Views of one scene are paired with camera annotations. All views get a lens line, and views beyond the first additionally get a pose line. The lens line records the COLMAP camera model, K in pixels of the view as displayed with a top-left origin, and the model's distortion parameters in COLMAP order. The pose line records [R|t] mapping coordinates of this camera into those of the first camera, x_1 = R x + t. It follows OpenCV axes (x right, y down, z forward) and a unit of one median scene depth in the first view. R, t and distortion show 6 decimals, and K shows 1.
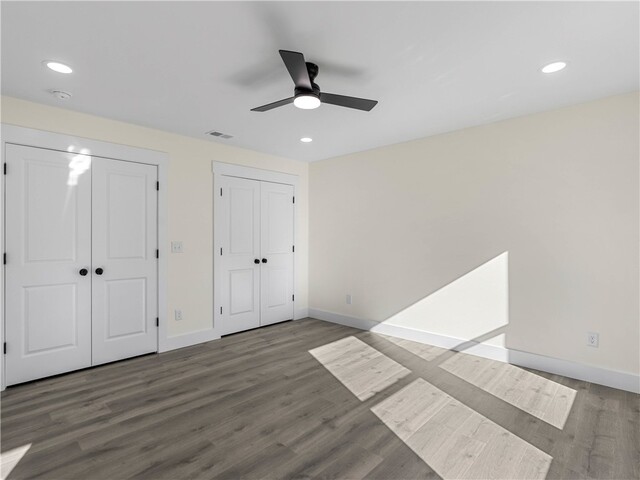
lens RADIAL K [[327.5, 0, 323.6], [0, 327.5, 240.4], [0, 0, 1]] dist [-0.013711, 0.005755]
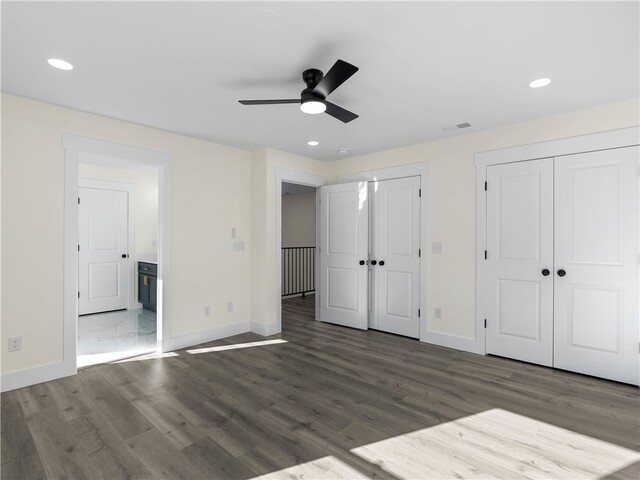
lens RADIAL K [[327.5, 0, 323.6], [0, 327.5, 240.0], [0, 0, 1]] dist [-0.013711, 0.005755]
pose [[0.030785, 0.005015, -0.999513, 0.715788], [-0.007969, 0.999957, 0.004771, -0.008381], [0.999494, 0.007818, 0.030824, 0.732805]]
